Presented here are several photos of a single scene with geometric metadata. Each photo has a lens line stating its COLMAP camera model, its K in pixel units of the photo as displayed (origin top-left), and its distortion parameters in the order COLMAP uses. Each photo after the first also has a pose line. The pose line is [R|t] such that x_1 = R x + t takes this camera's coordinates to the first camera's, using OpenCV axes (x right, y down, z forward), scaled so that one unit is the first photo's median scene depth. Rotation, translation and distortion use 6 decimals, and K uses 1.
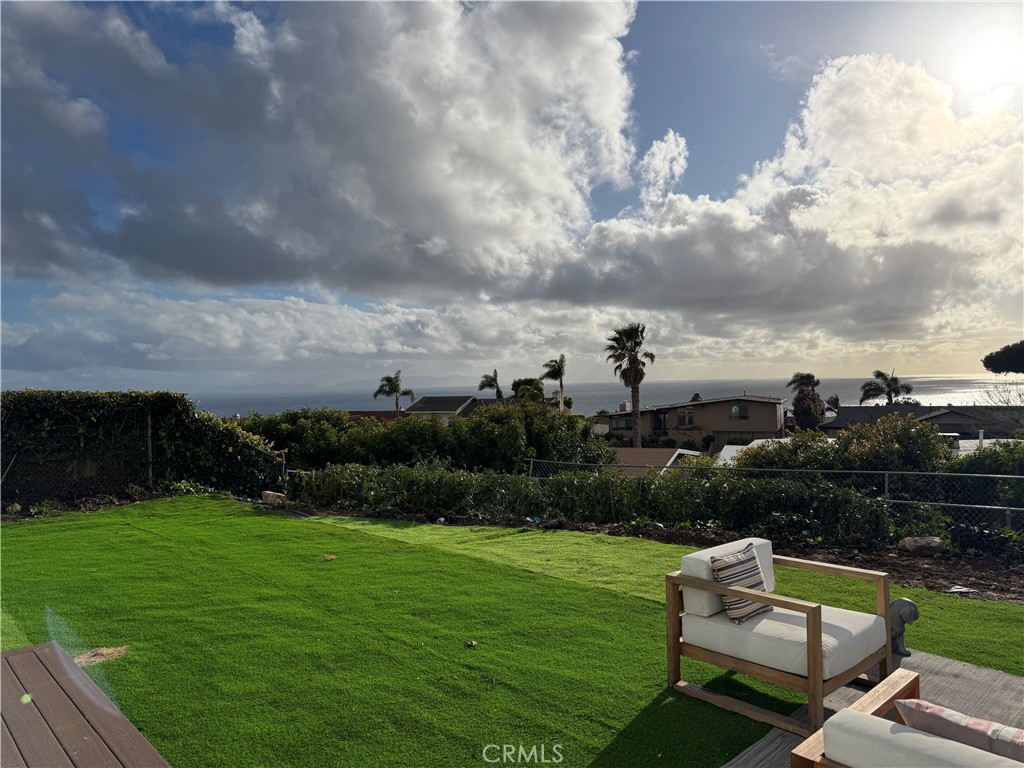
lens RADIAL K [[704.0, 0, 508.2], [0, 704.0, 368.2], [0, 0, 1]] dist [0.013142, -0.018873]
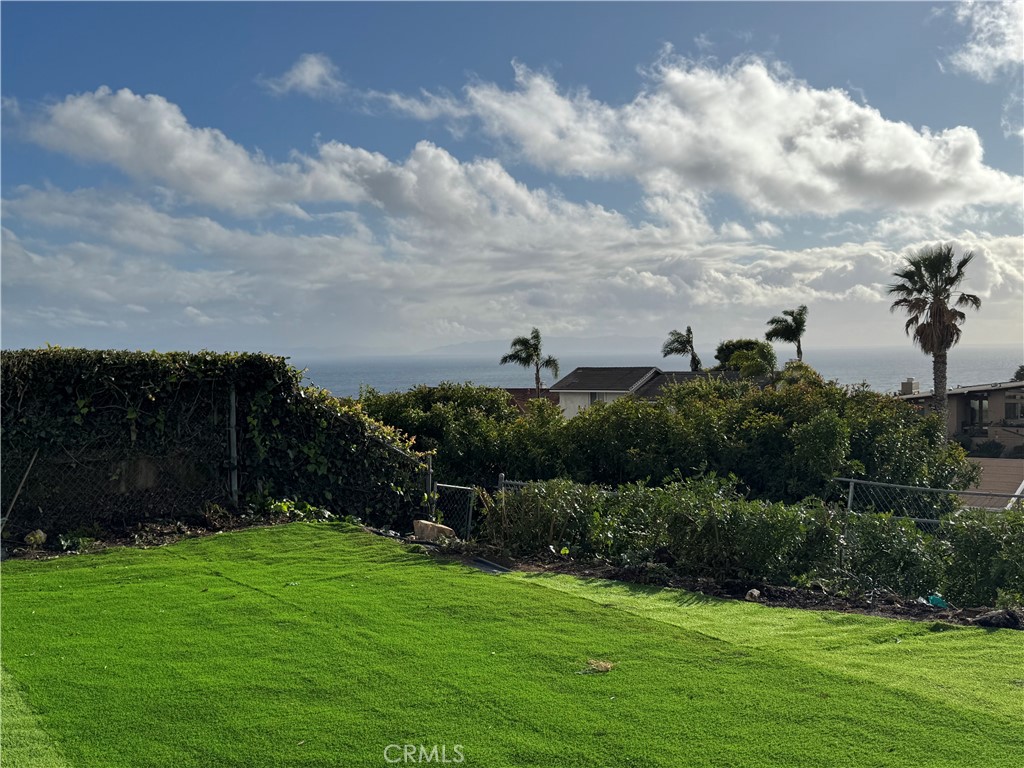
lens RADIAL K [[1061.4, 0, 501.3], [0, 1061.4, 380.7], [0, 0, 1]] dist [0.107713, 0.000000]
pose [[0.984184, 0.013825, -0.176610, -0.104483], [-0.004394, 0.998549, 0.053678, 0.005638], [0.177096, -0.052053, 0.982816, 0.113249]]
